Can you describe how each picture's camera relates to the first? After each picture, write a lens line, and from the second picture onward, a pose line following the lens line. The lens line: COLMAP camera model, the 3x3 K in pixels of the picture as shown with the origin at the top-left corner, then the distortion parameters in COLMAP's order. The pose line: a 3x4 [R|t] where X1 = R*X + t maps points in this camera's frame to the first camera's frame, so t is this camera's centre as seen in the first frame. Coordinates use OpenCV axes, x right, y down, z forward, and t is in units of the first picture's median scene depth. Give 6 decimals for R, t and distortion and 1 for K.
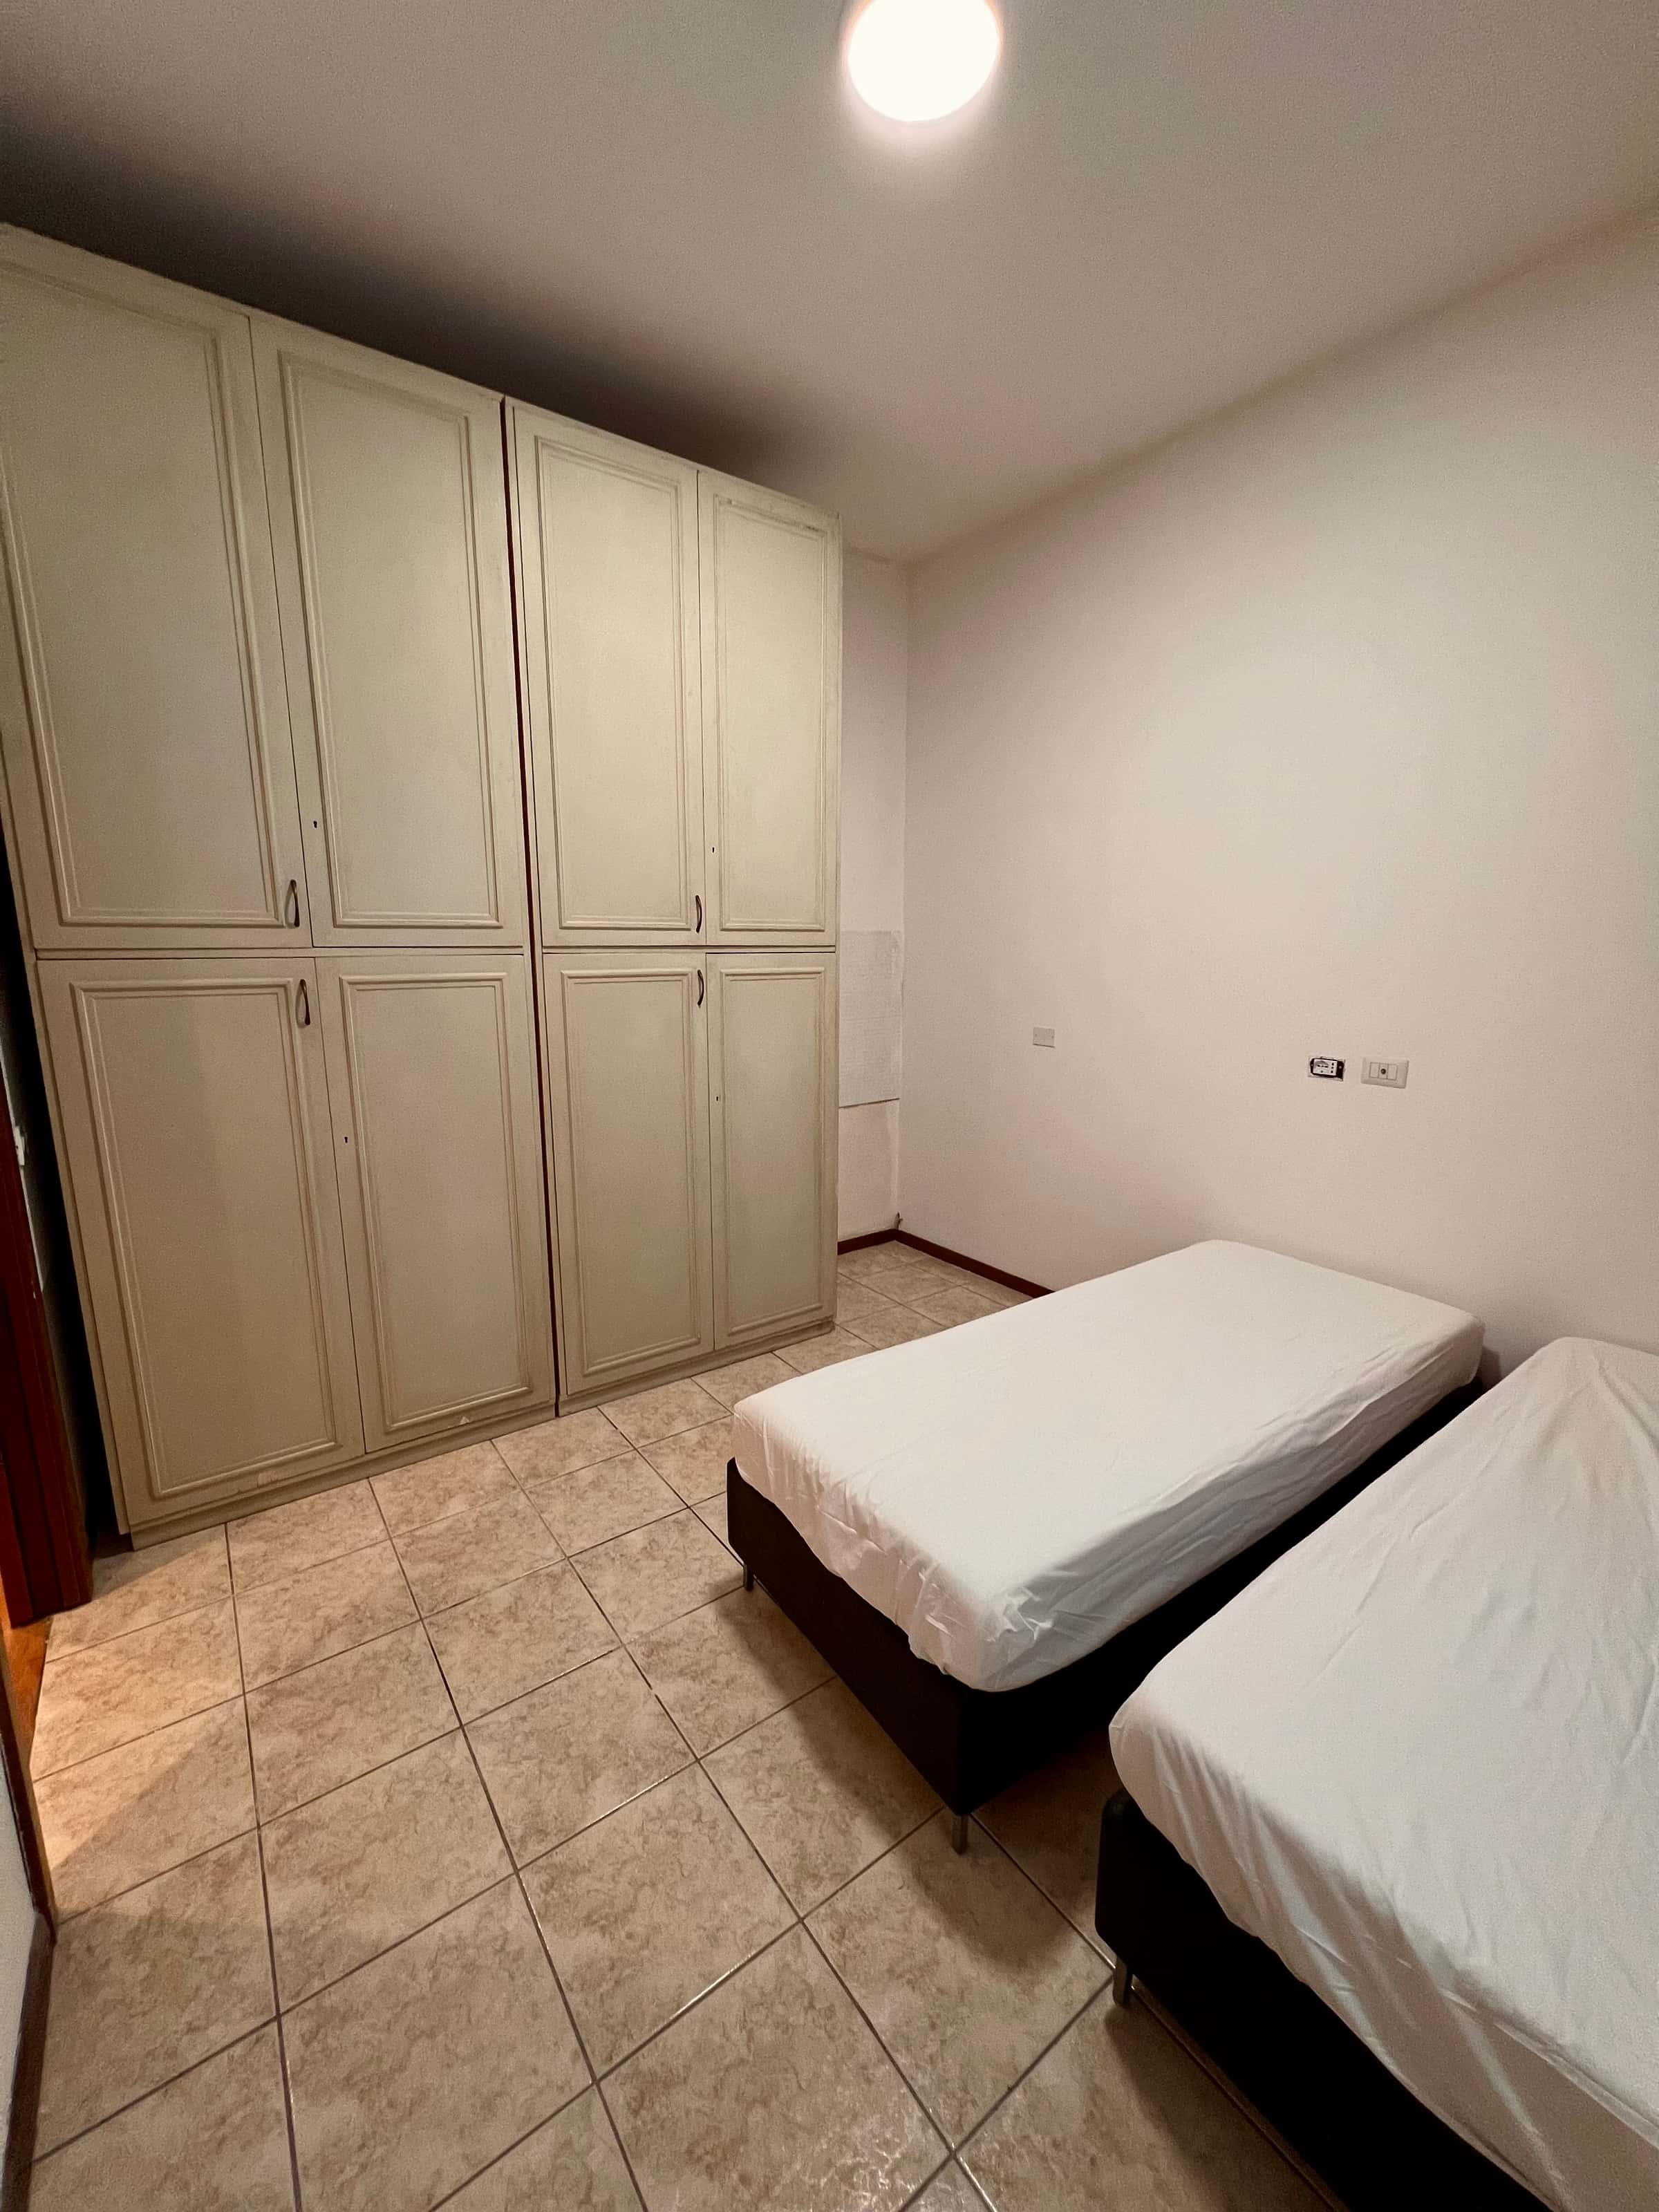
lens RADIAL K [[886.9, 0, 827.2], [0, 886.9, 1109.5], [0, 0, 1]] dist [-0.003932, 0.000222]
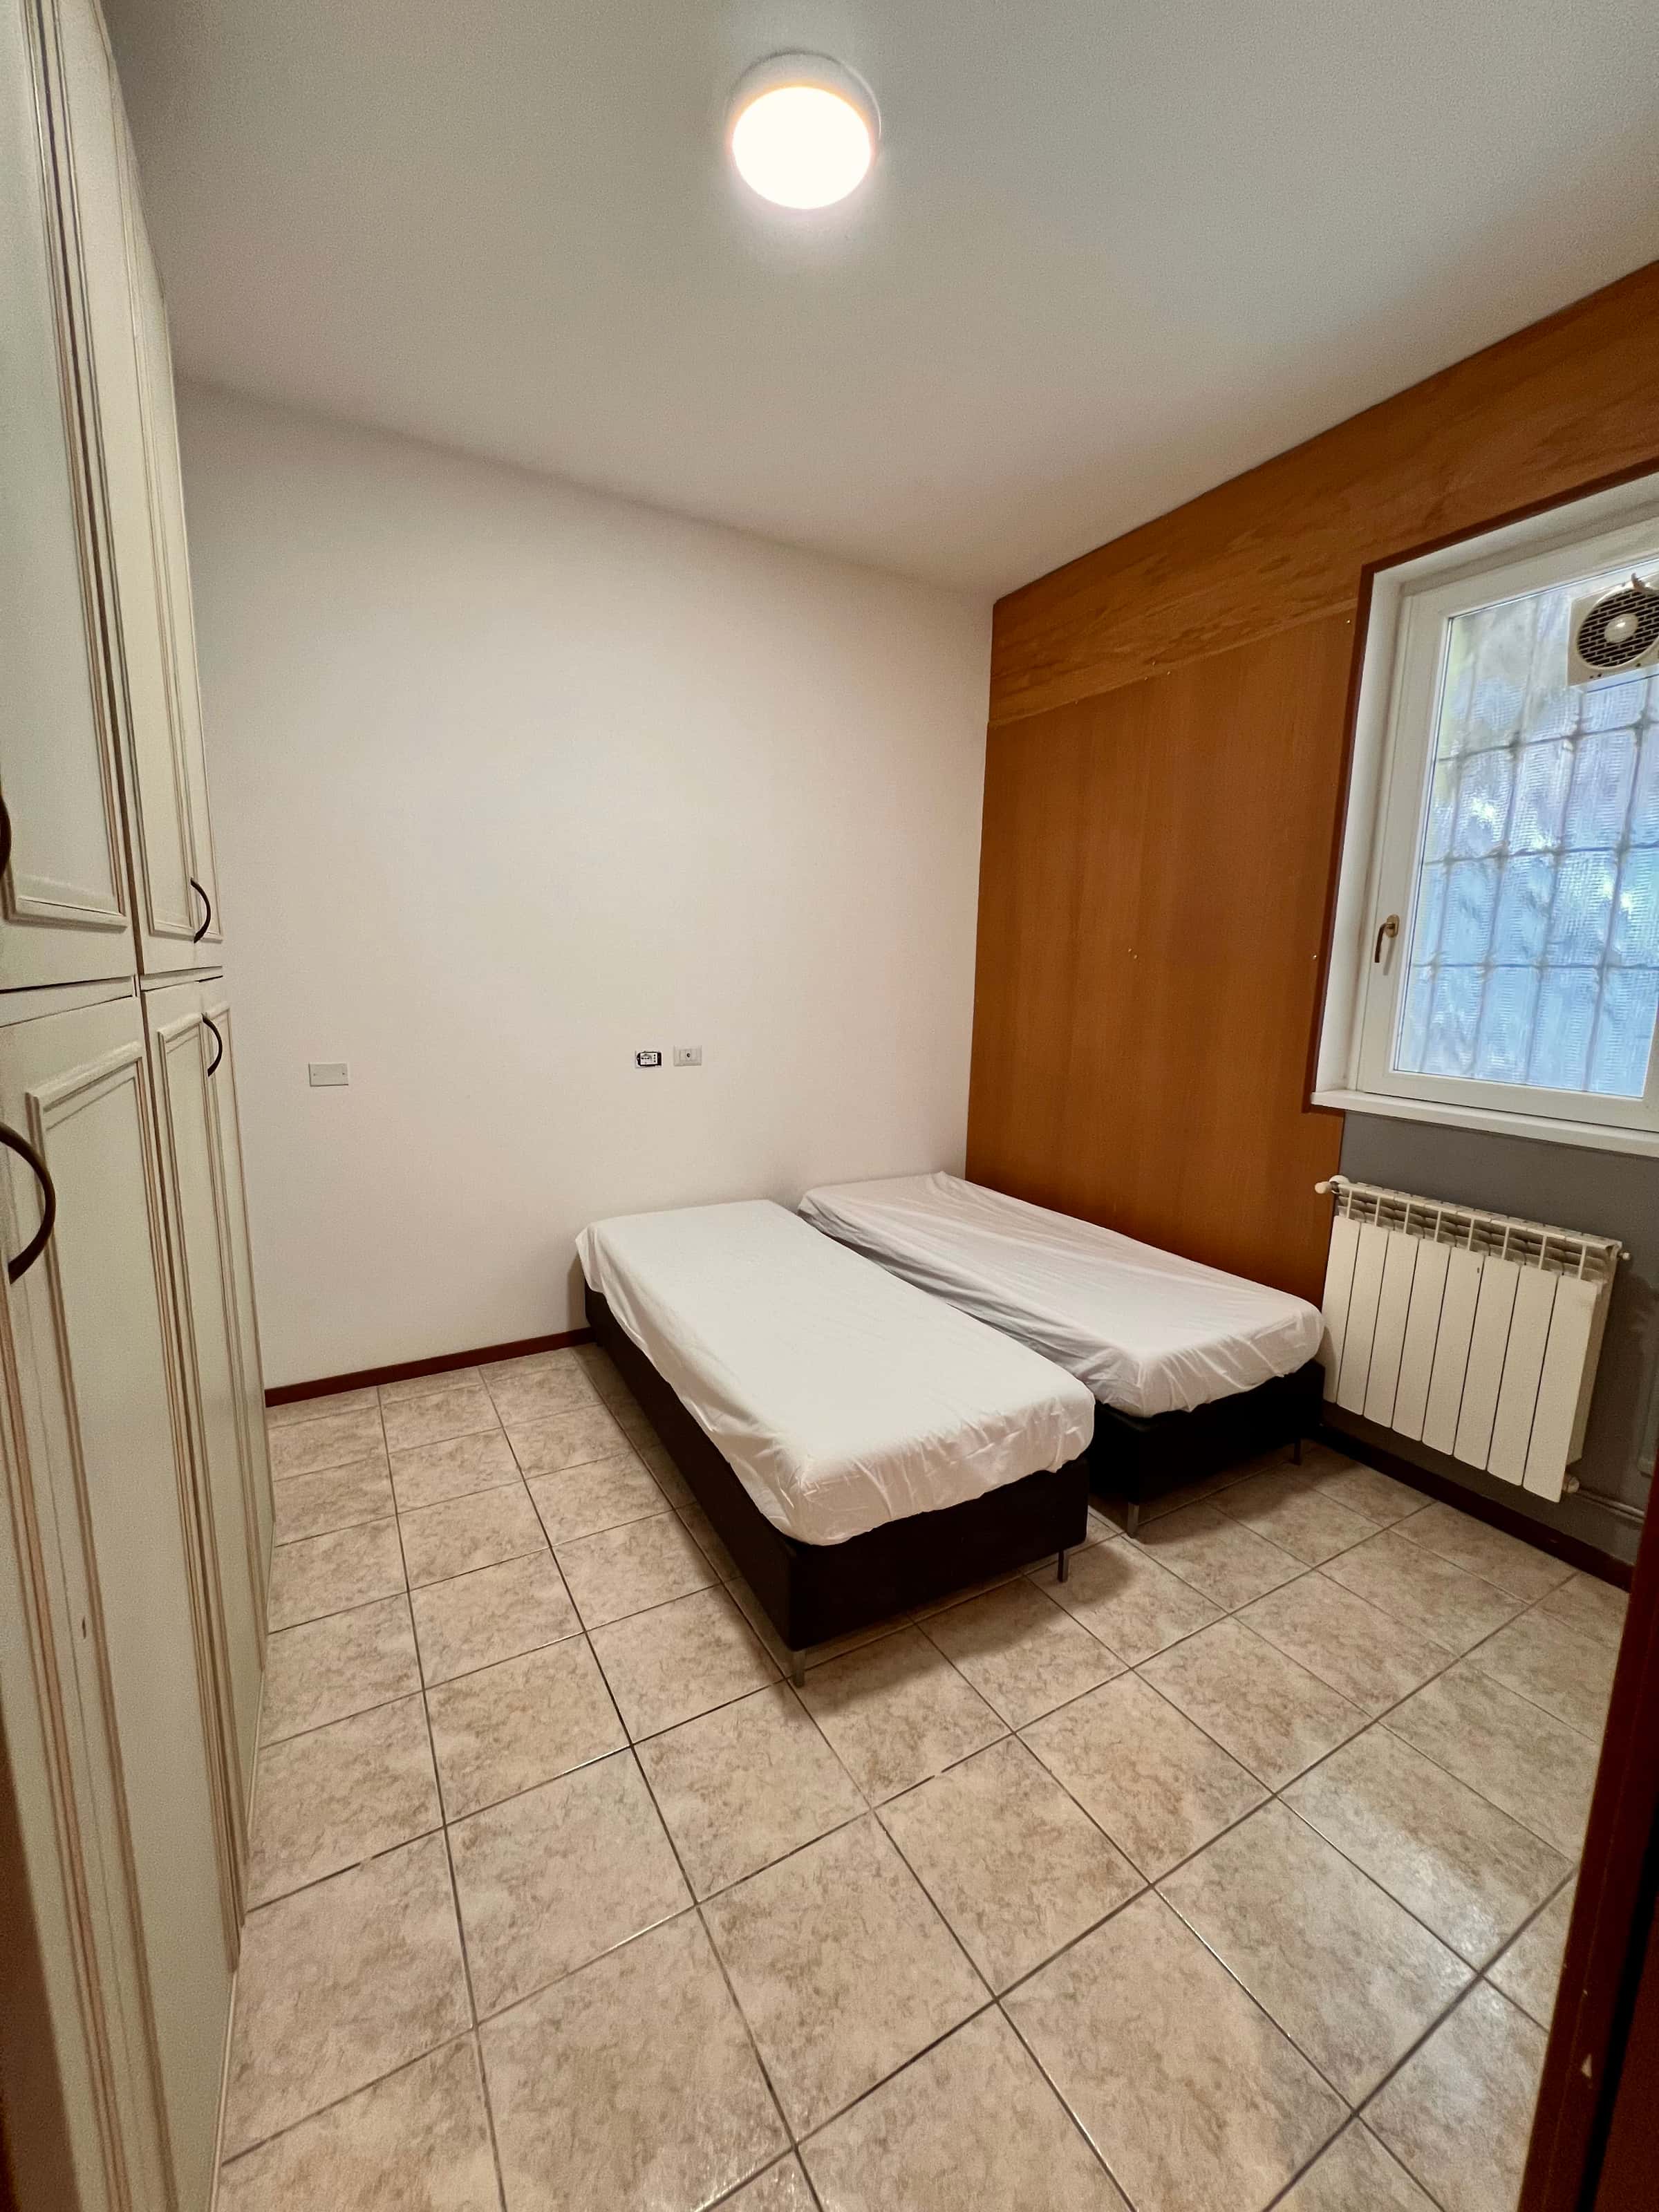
lens RADIAL K [[886.9, 0, 821.0], [0, 886.9, 1106.1], [0, 0, 1]] dist [-0.003932, 0.000222]
pose [[0.109076, -0.160636, 0.980968, -1.129772], [0.175324, 0.974494, 0.140081, -0.195405], [-0.978450, 0.156708, 0.134457, 0.995895]]
